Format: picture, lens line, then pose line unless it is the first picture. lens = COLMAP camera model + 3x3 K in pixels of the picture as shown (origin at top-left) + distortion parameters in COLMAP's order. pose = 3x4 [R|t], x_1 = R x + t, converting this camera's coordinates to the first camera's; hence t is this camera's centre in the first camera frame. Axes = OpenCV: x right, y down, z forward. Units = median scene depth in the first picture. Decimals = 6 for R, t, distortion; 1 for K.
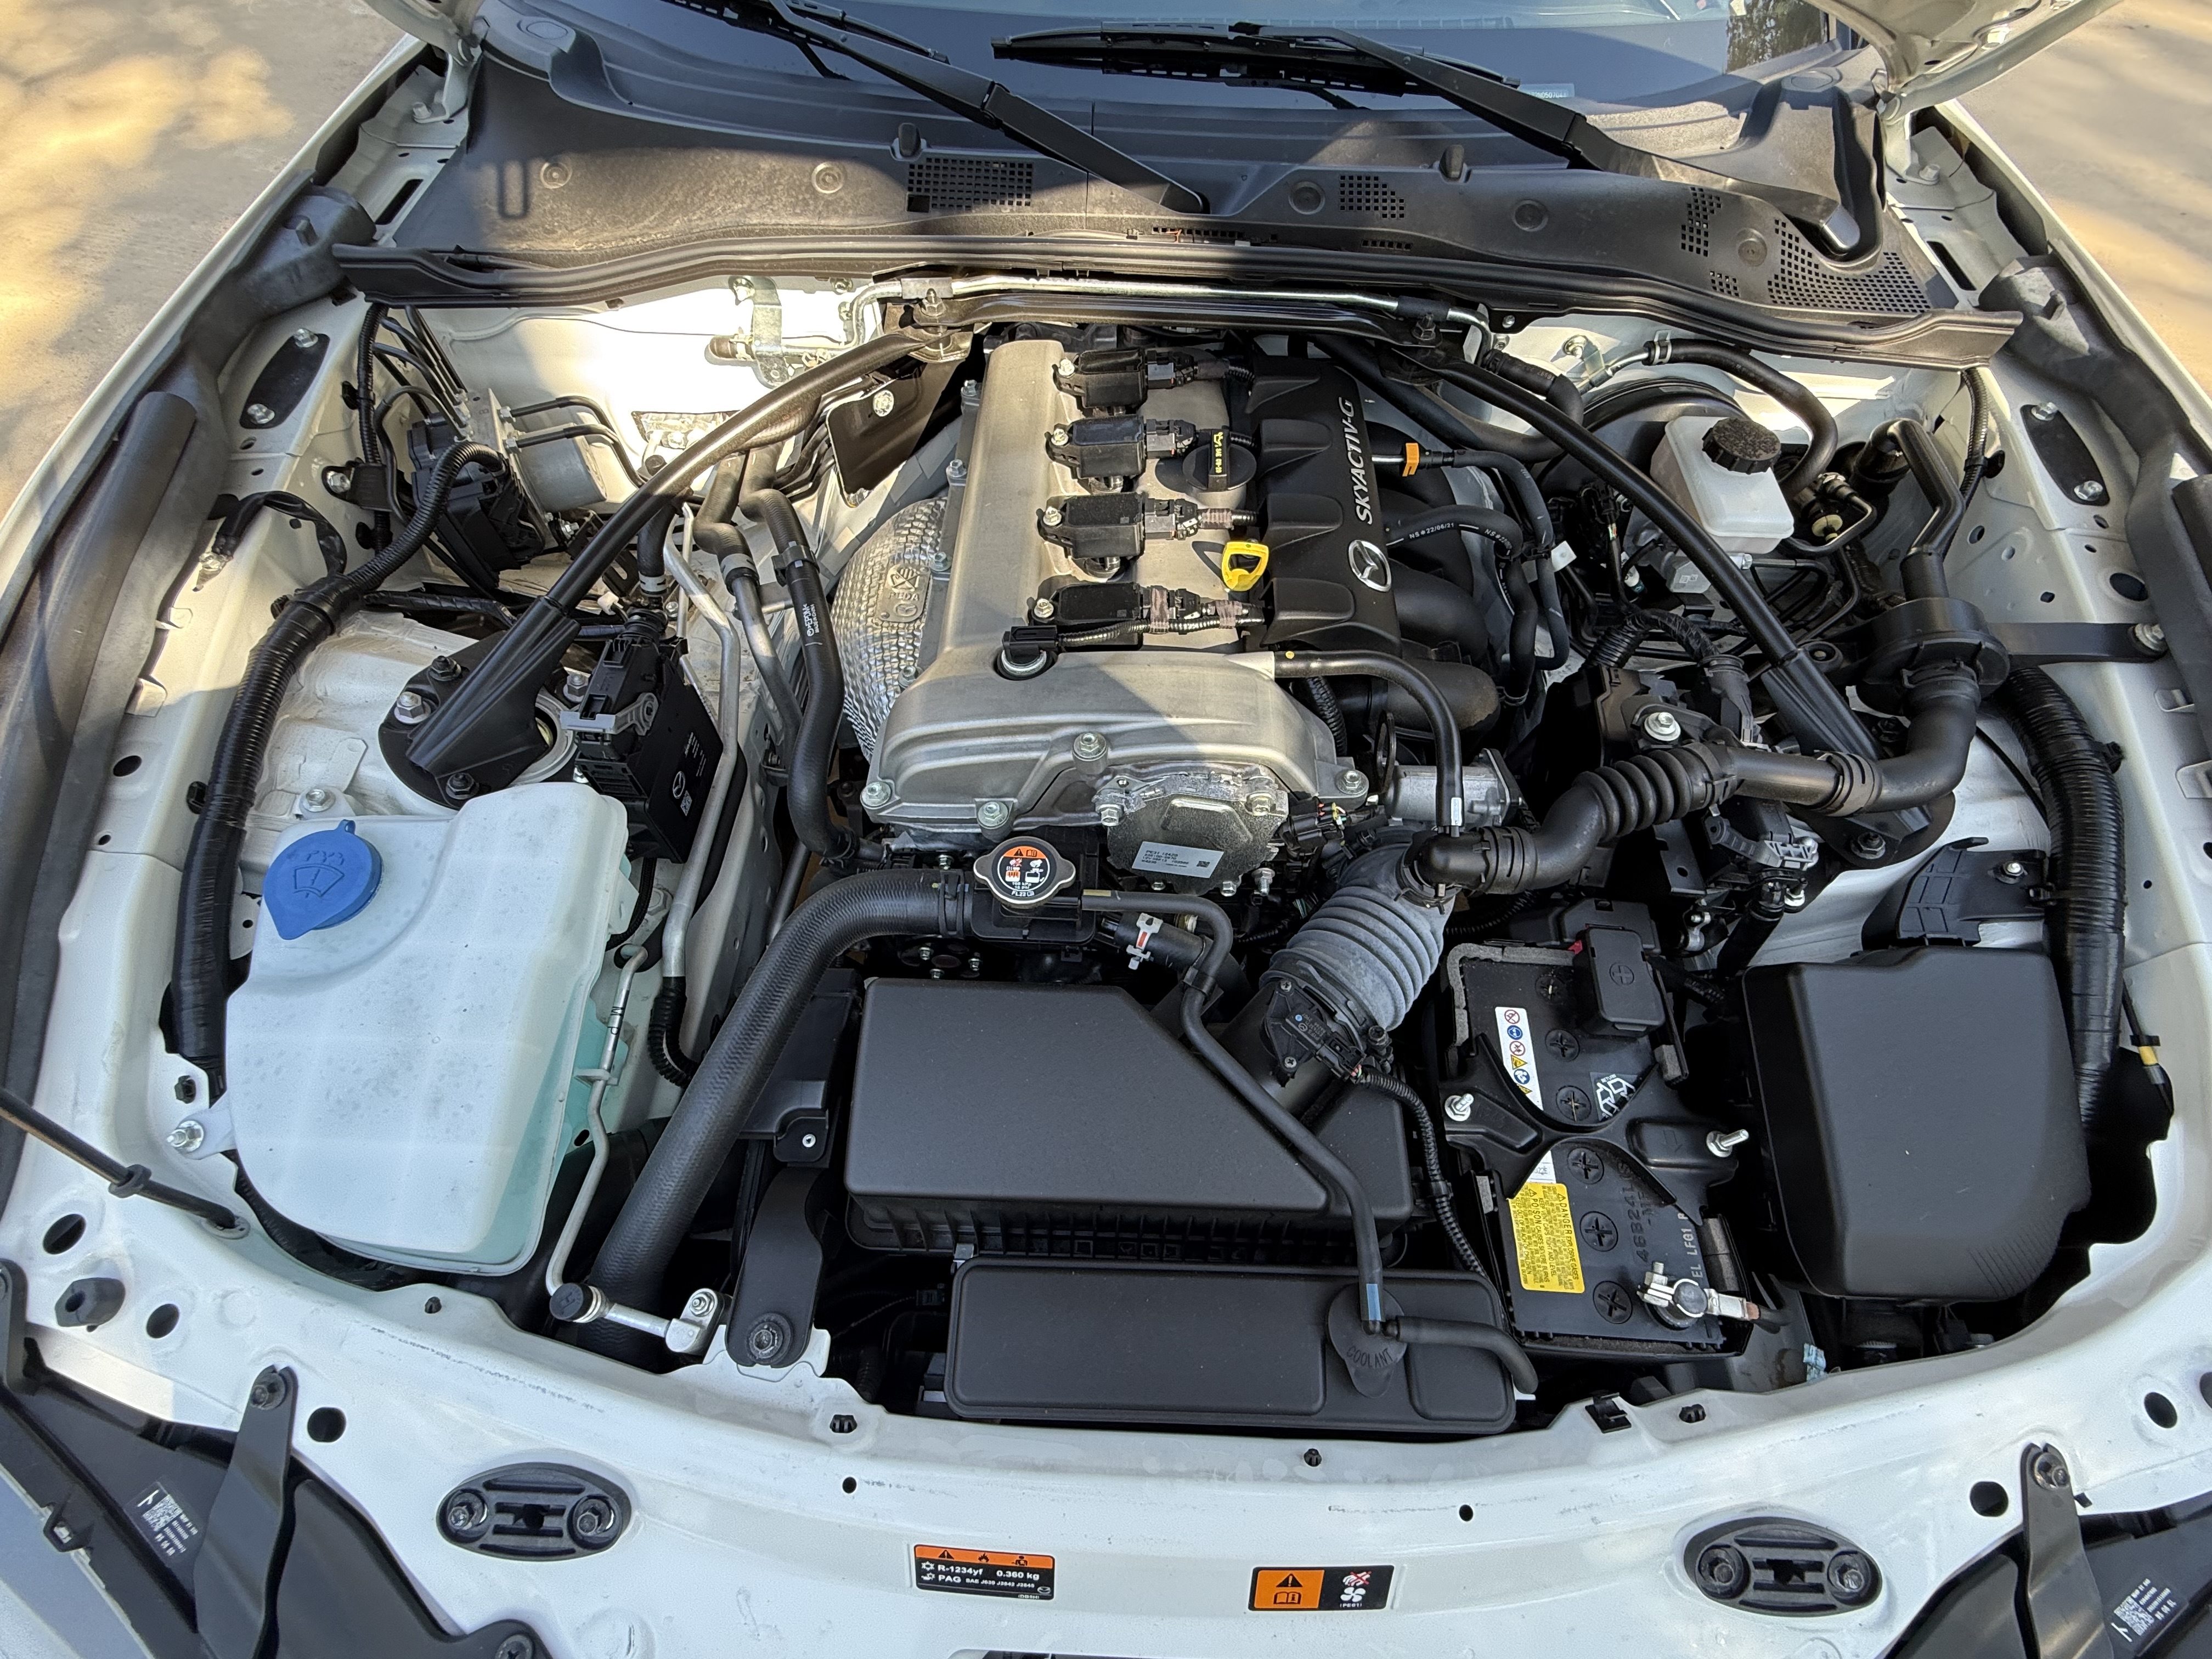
lens RADIAL K [[969.3, 0, 1108.2], [0, 969.3, 829.1], [0, 0, 1]] dist [0.000851, 0.000534]
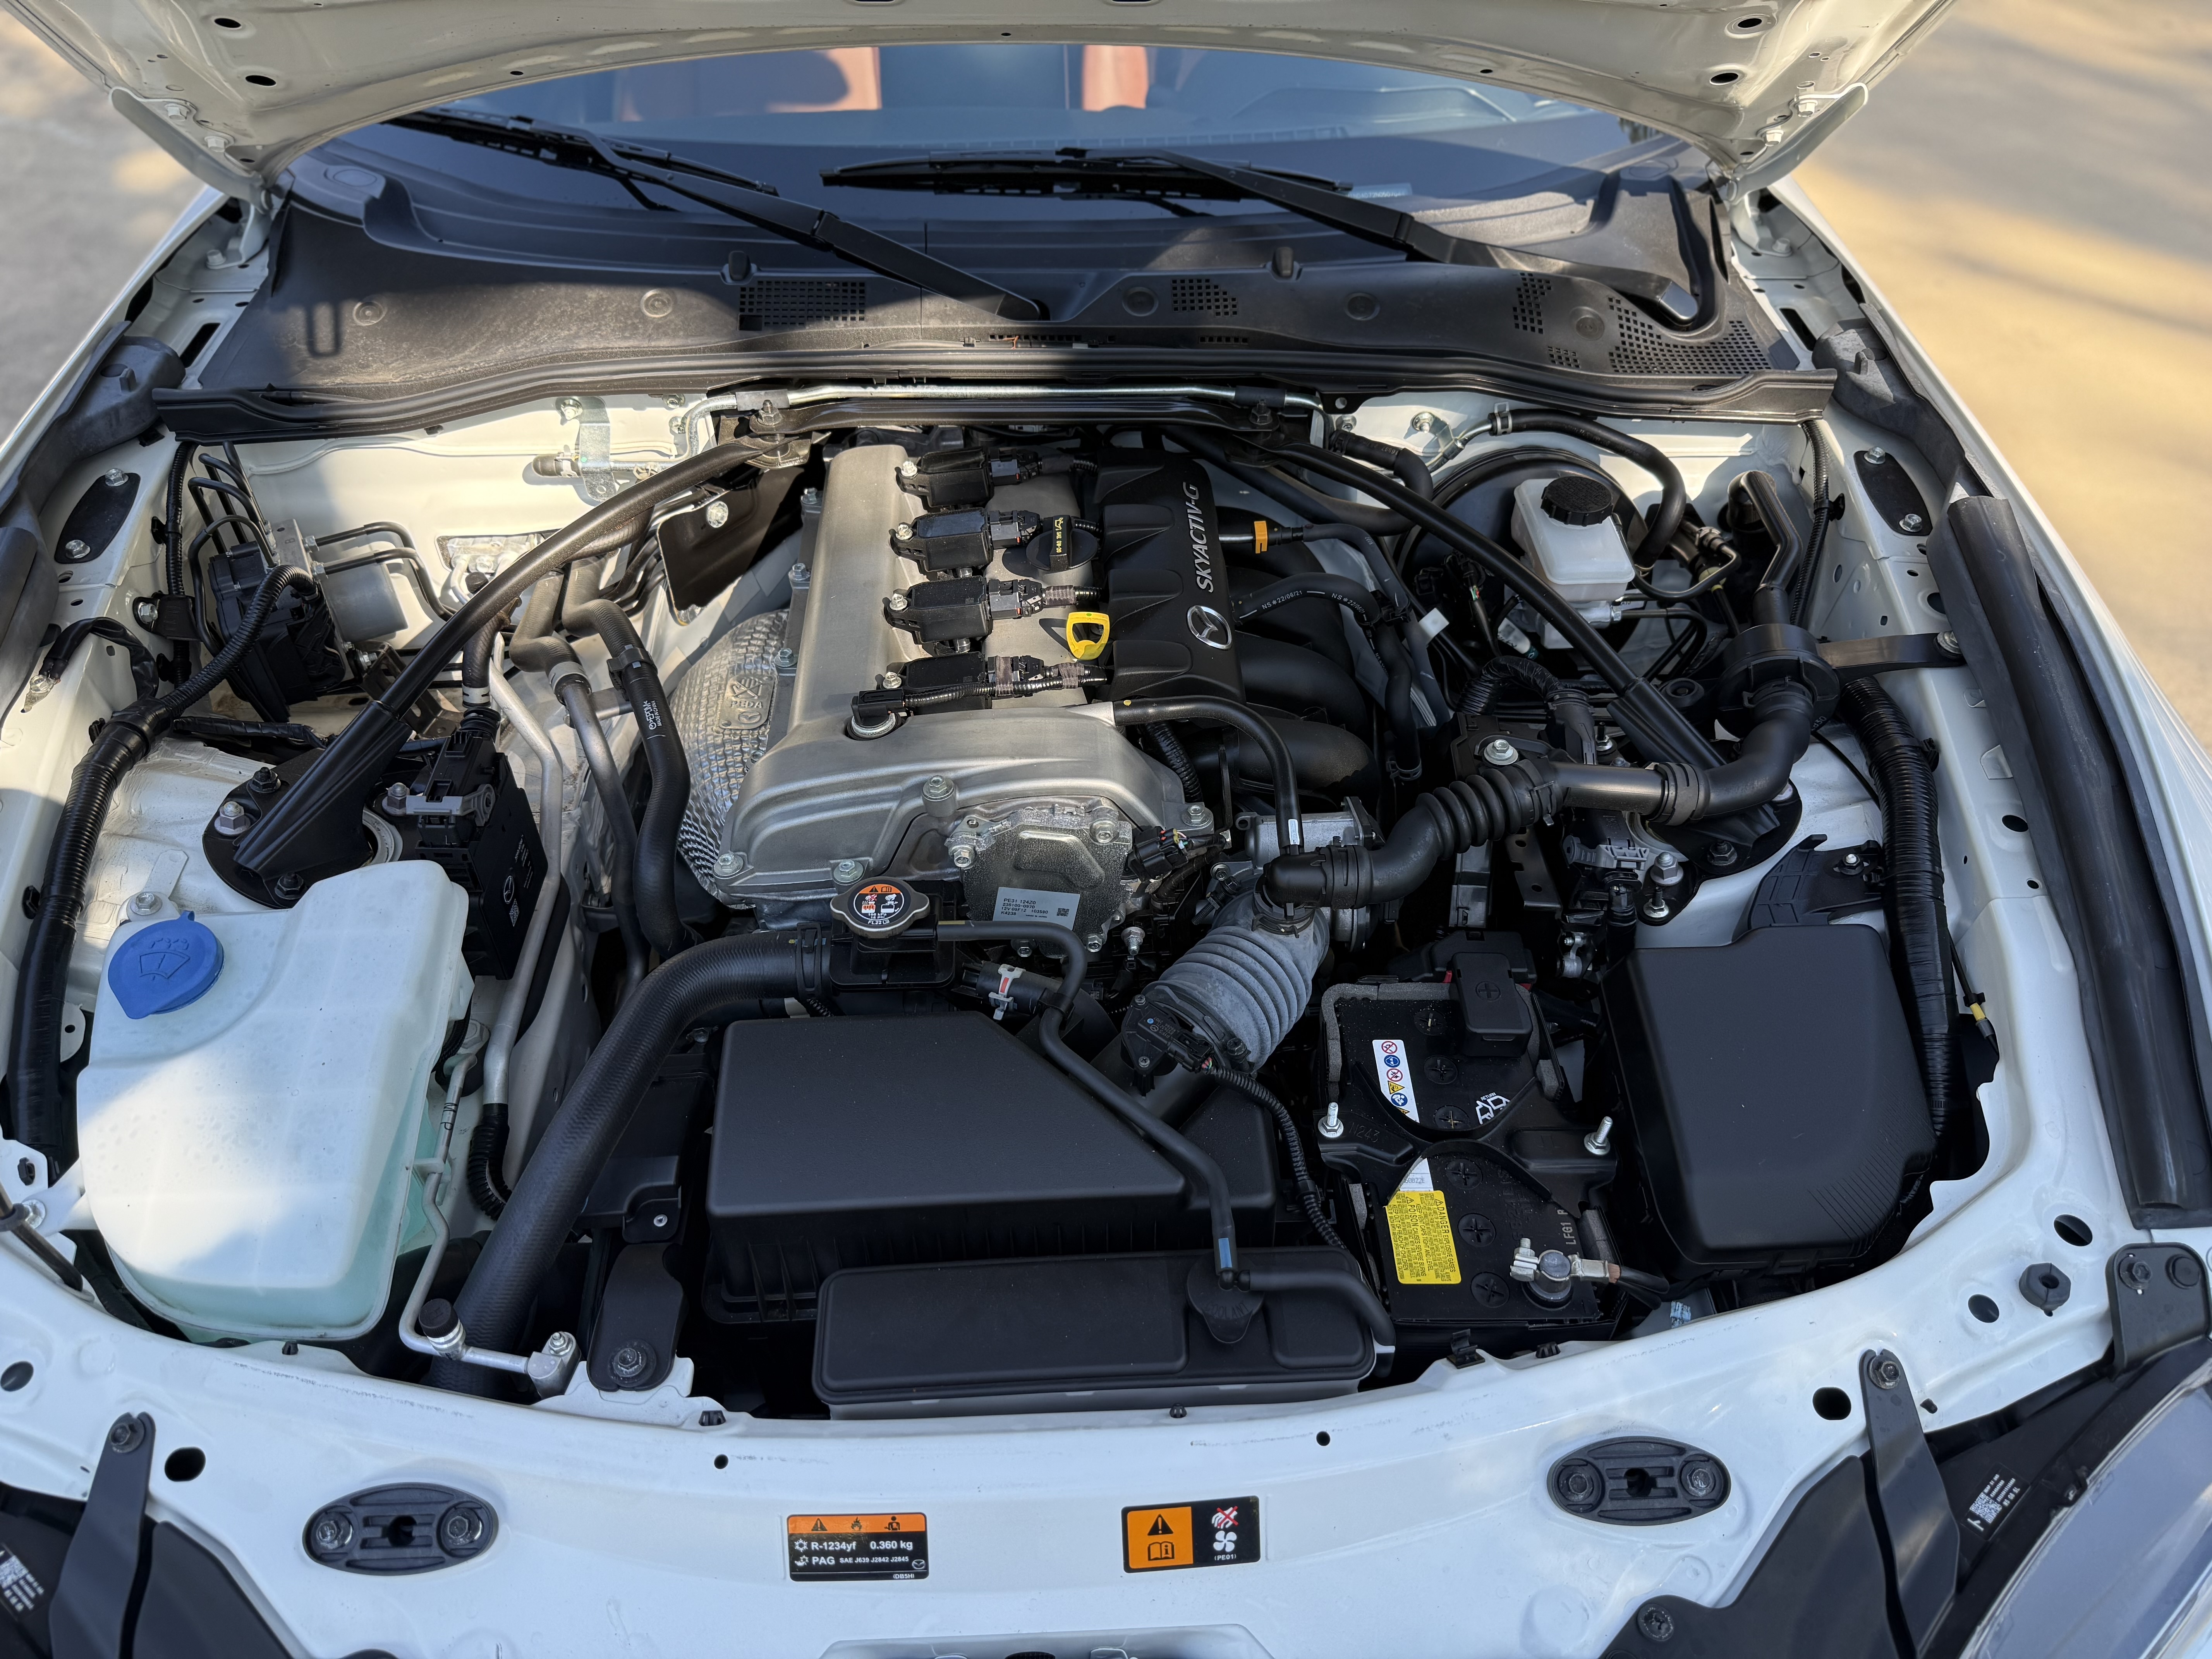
lens RADIAL K [[1557.3, 0, 1114.2], [0, 1557.3, 826.2], [0, 0, 1]] dist [0.028681, -0.034879]
pose [[0.996556, -0.063467, 0.053365, 0.061643], [0.074338, 0.968944, -0.235841, 0.279626], [-0.036740, 0.238996, 0.970325, -0.479800]]
